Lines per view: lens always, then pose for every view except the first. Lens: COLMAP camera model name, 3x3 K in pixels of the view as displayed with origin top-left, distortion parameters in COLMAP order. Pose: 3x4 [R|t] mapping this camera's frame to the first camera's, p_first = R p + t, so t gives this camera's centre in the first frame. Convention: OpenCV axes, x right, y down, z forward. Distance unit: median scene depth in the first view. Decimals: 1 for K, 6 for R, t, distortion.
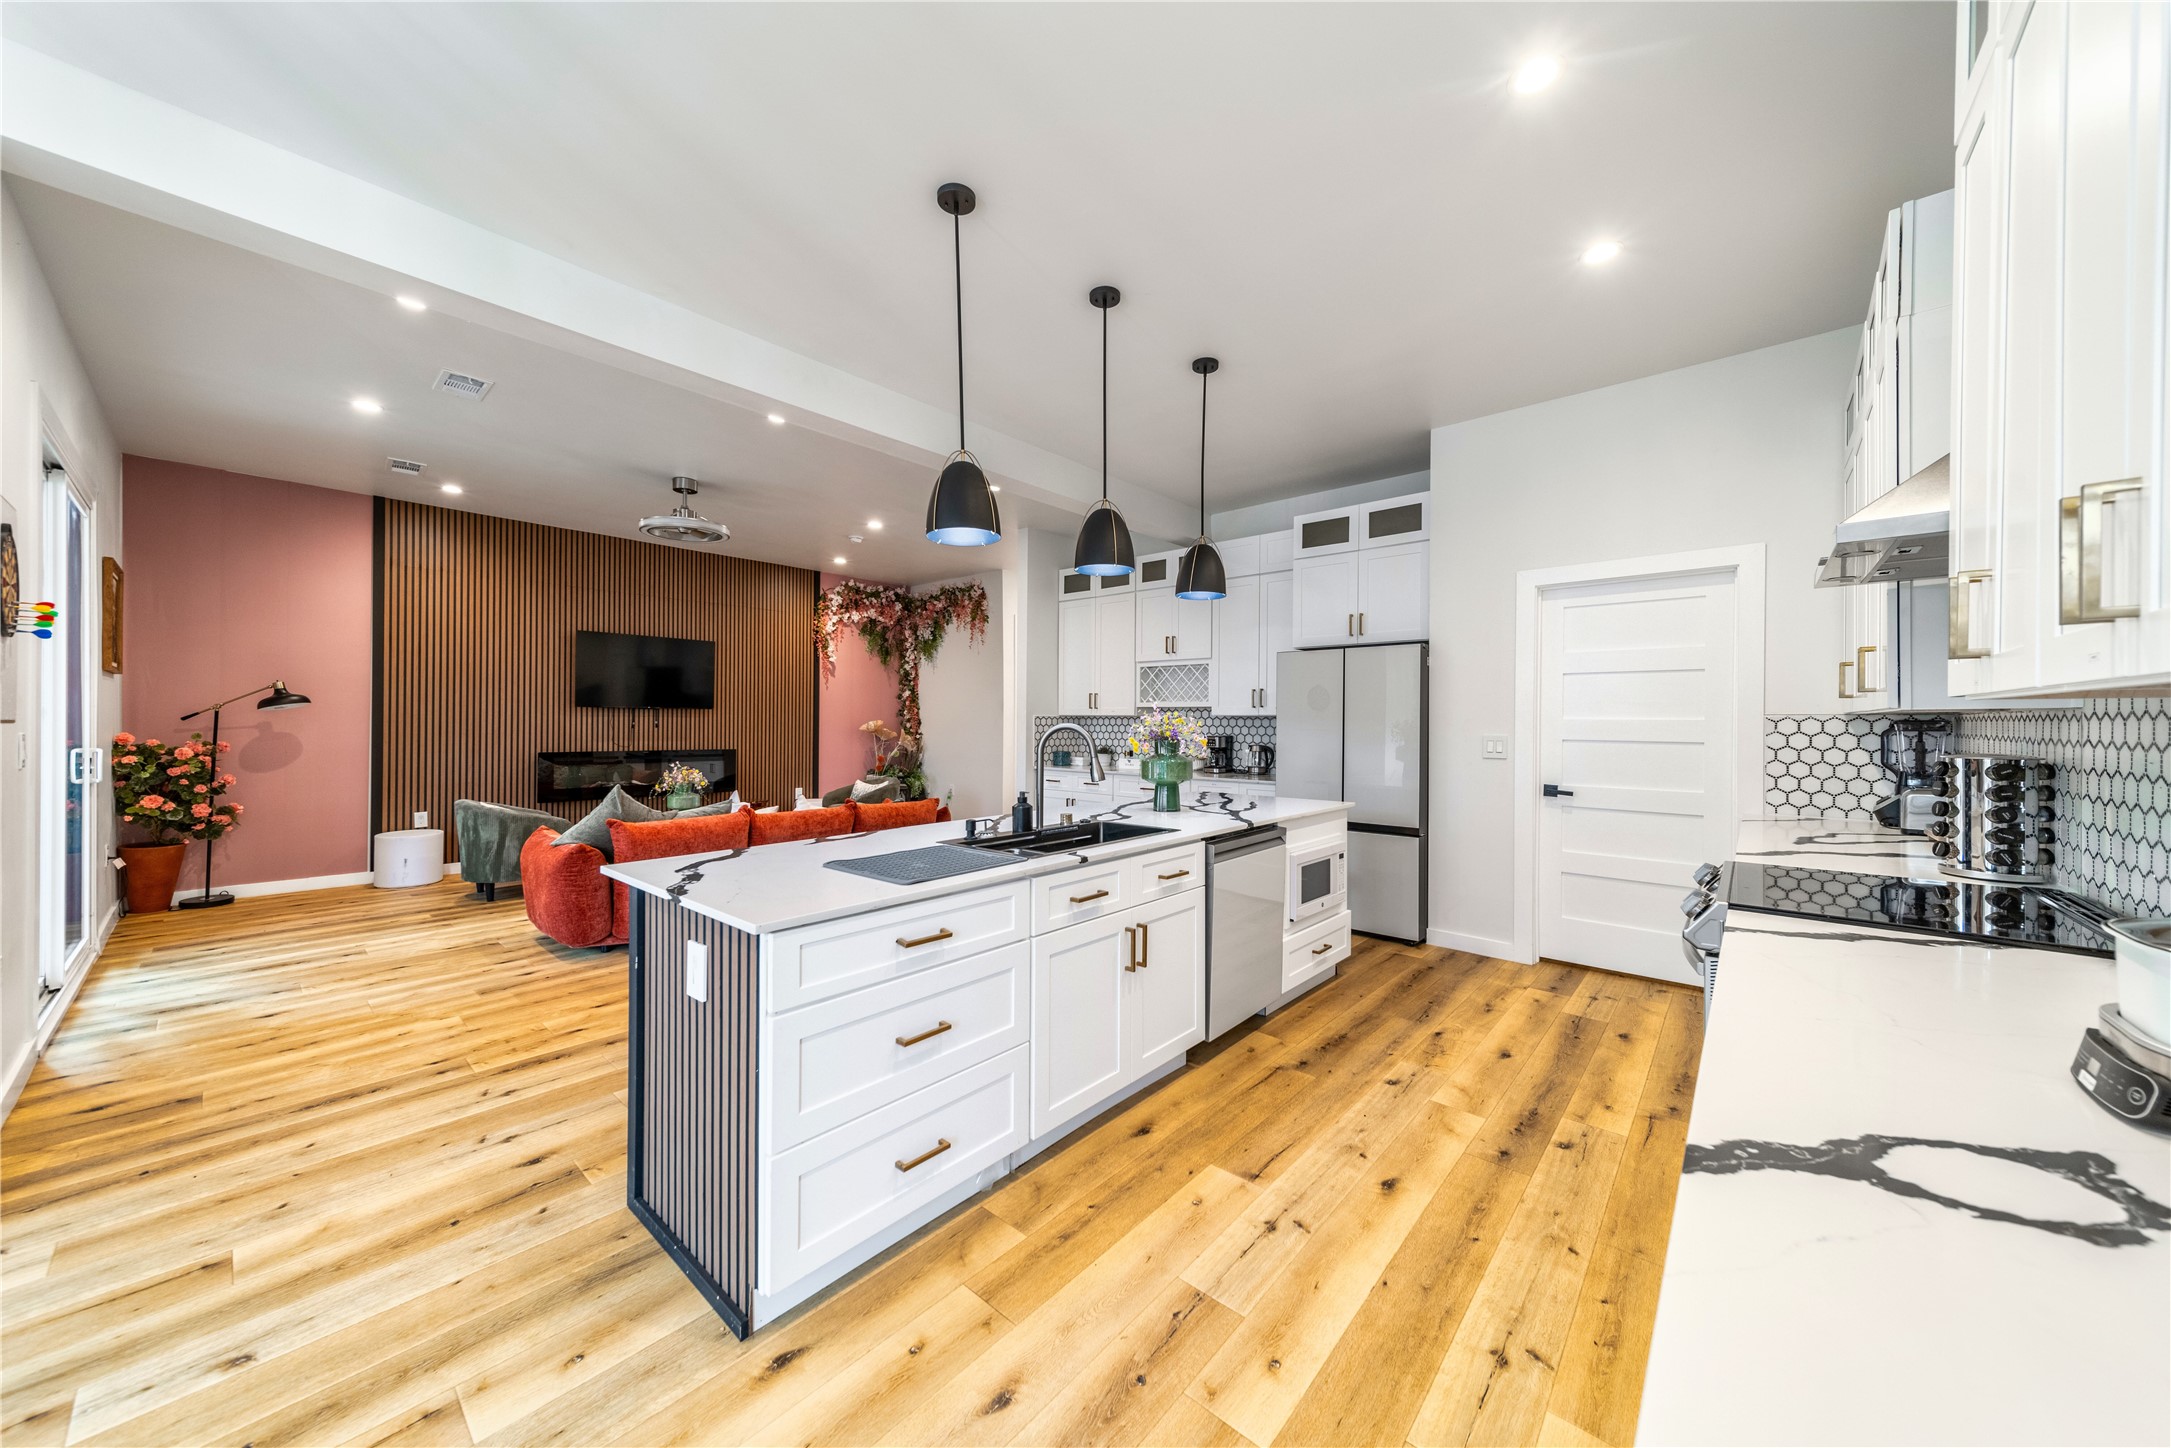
lens RADIAL K [[747.7, 0, 1089.4], [0, 747.7, 720.5], [0, 0, 1]] dist [0.007246, -0.000038]
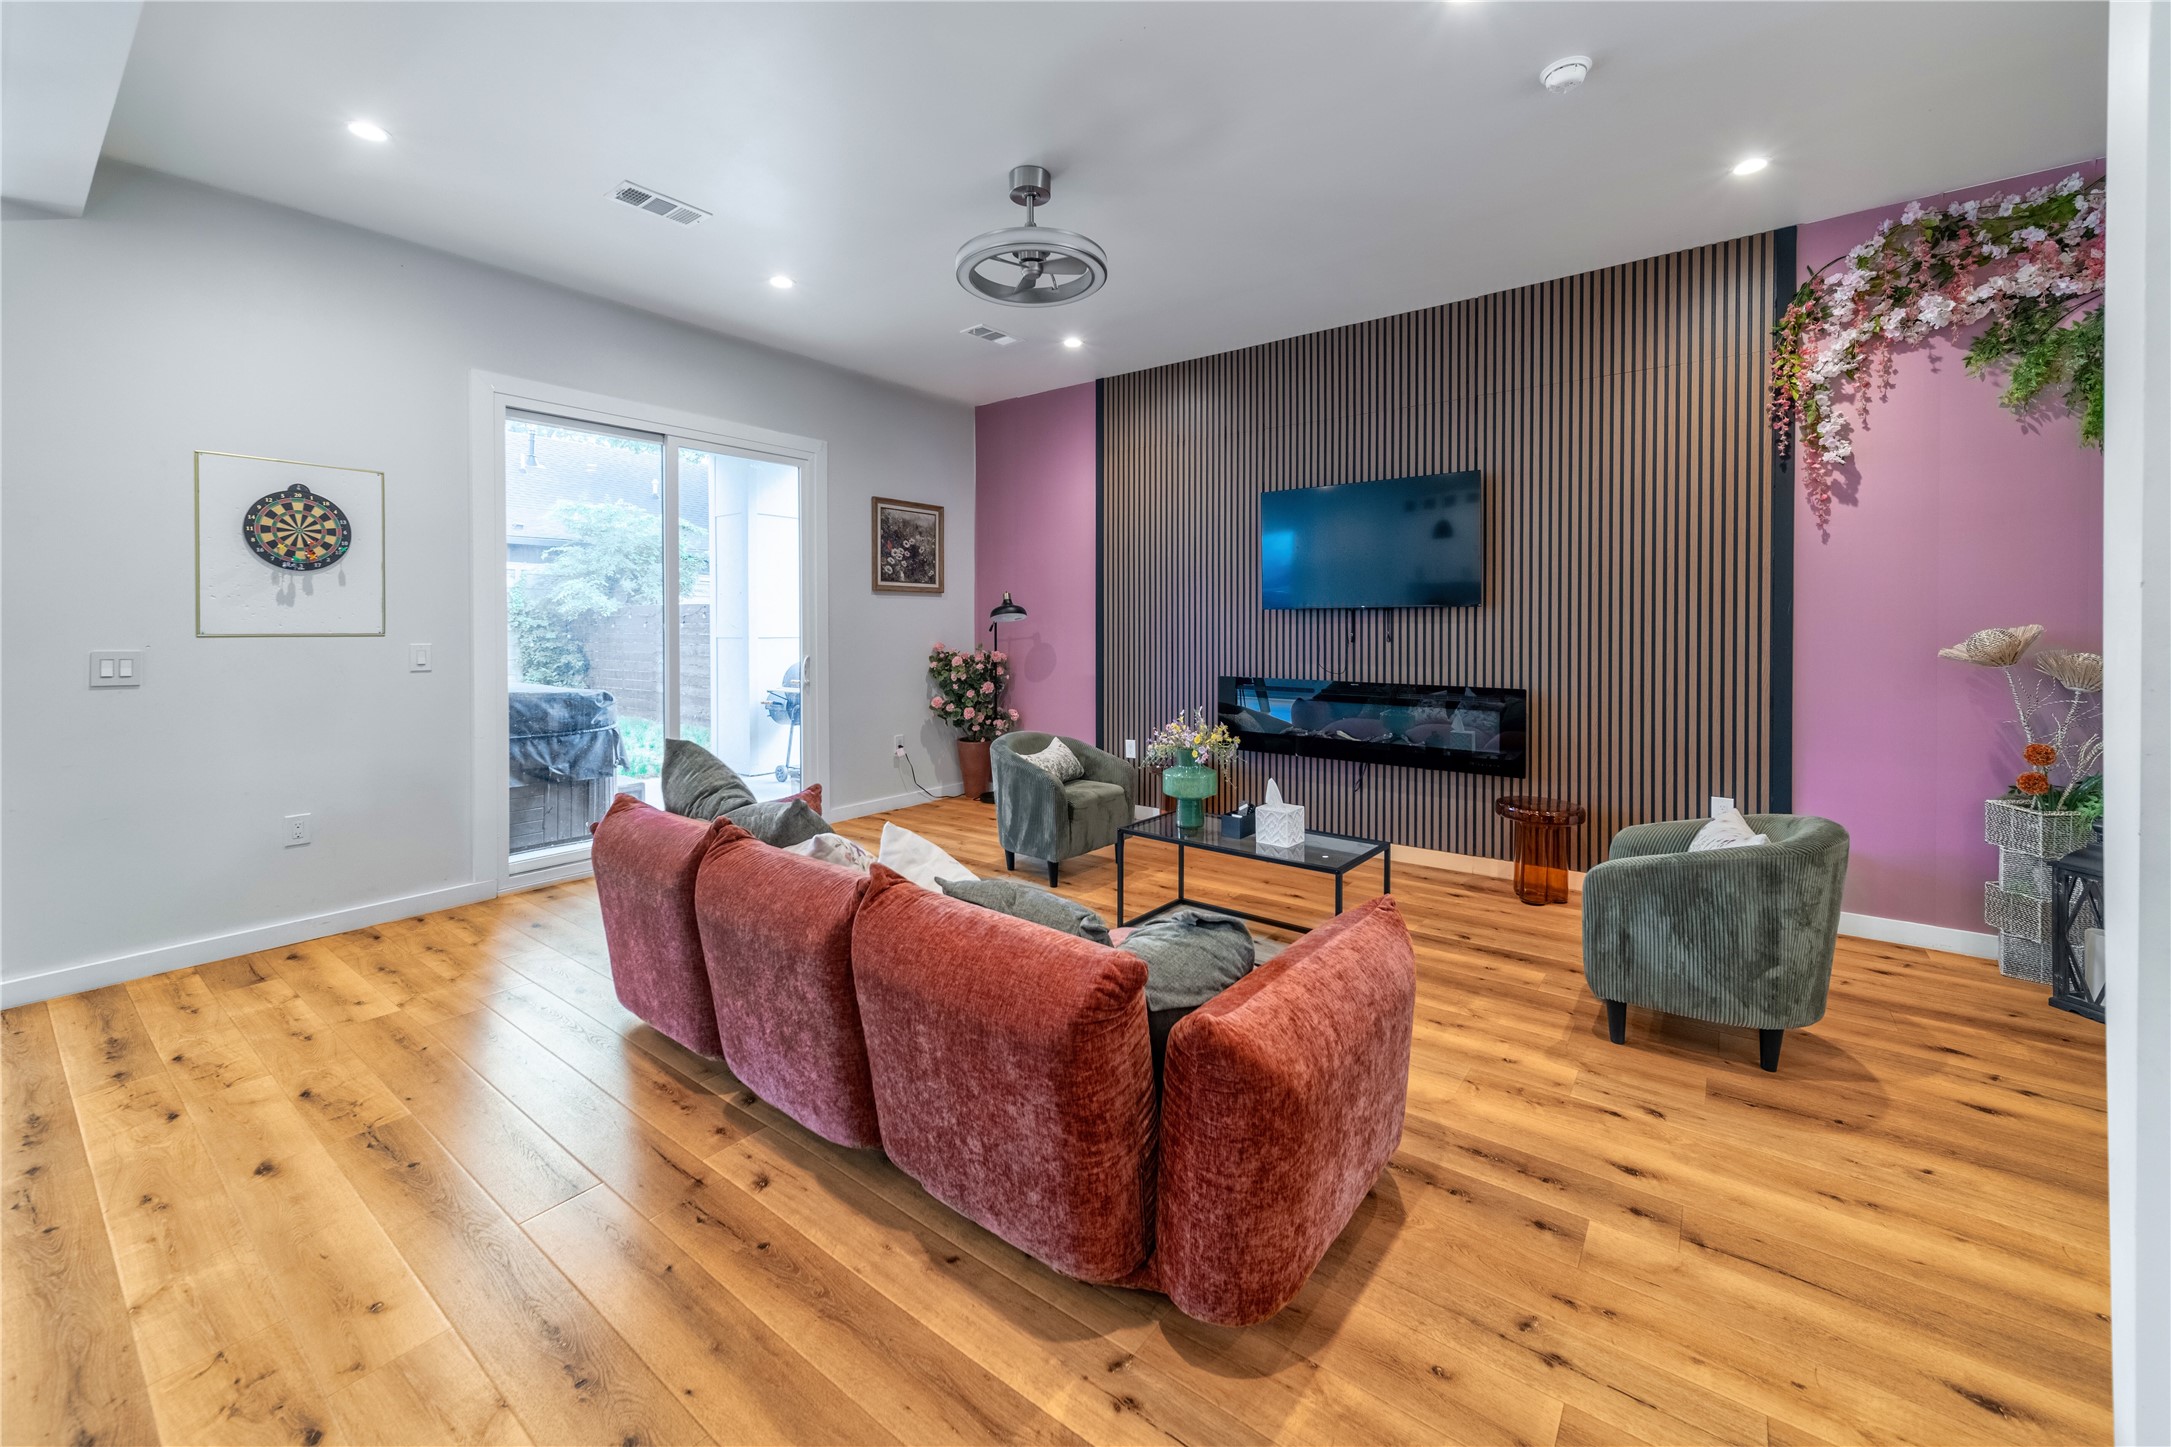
lens RADIAL K [[848.3, 0, 1086.4], [0, 848.3, 633.0], [0, 0, 1]] dist [0.007362, 0.000156]
pose [[0.071008, 0.000753, -0.997475, 0.069269], [0.004789, 0.999988, 0.001096, 0.001655], [0.997464, -0.004855, 0.071004, 1.145723]]
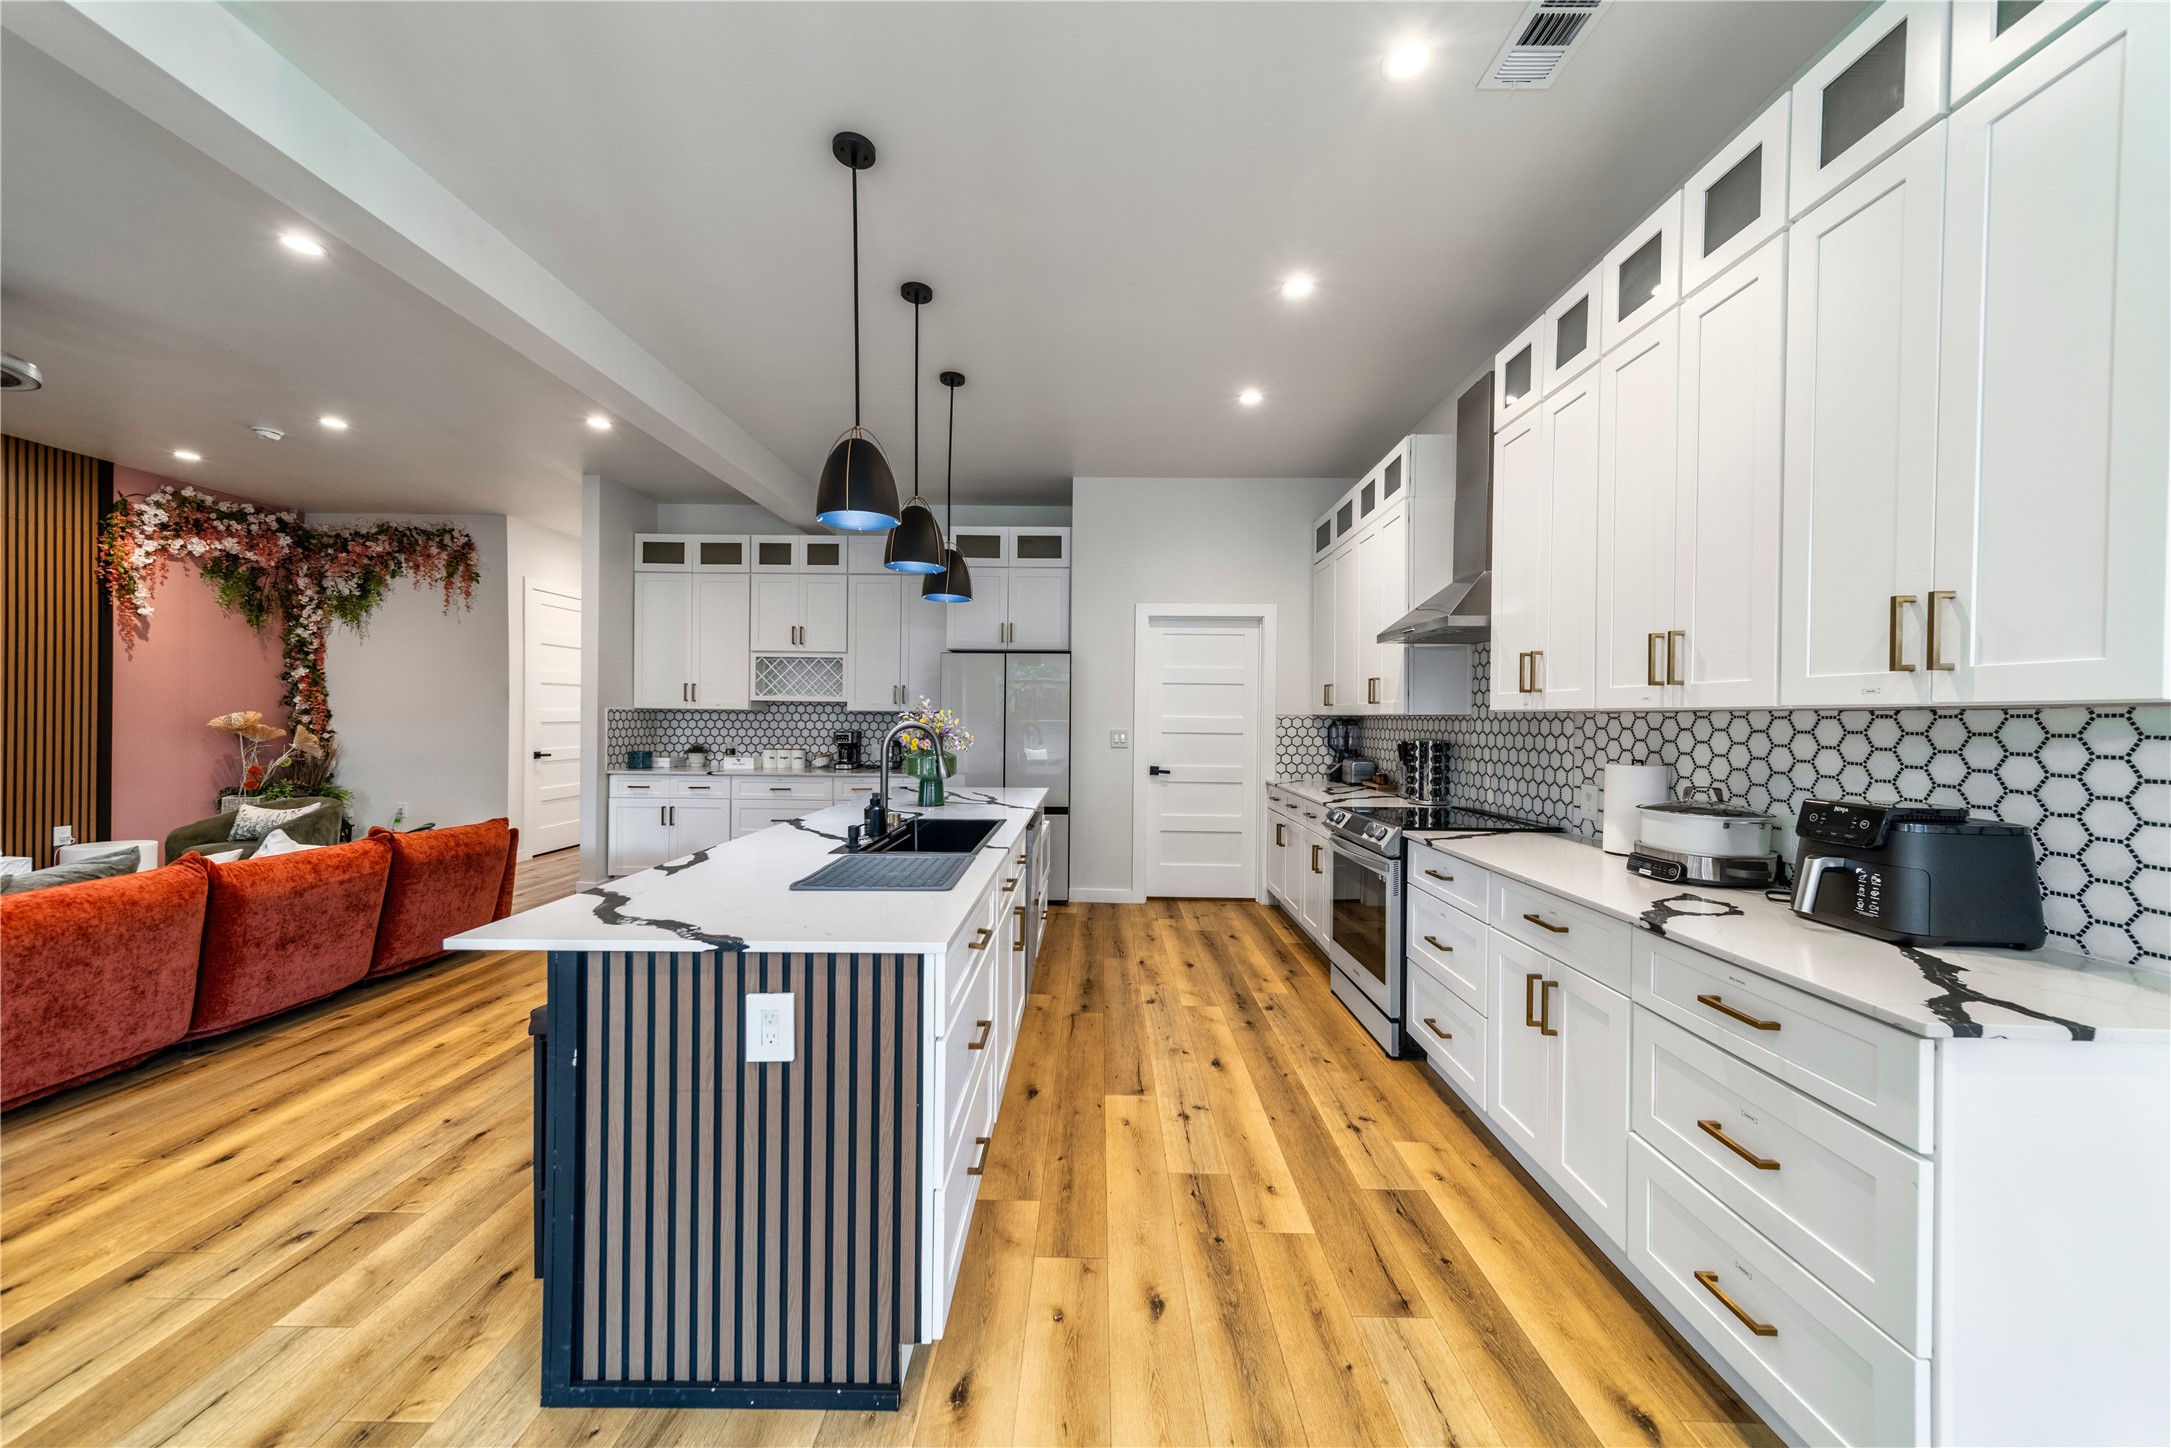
lens RADIAL K [[747.7, 0, 1085.0], [0, 747.7, 720.6], [0, 0, 1]] dist [0.007246, -0.000038]
pose [[0.762473, 0.000554, 0.647019, -0.293960], [-0.006450, 0.999956, 0.006744, -0.003062], [-0.646988, -0.009315, 0.762444, 0.058854]]
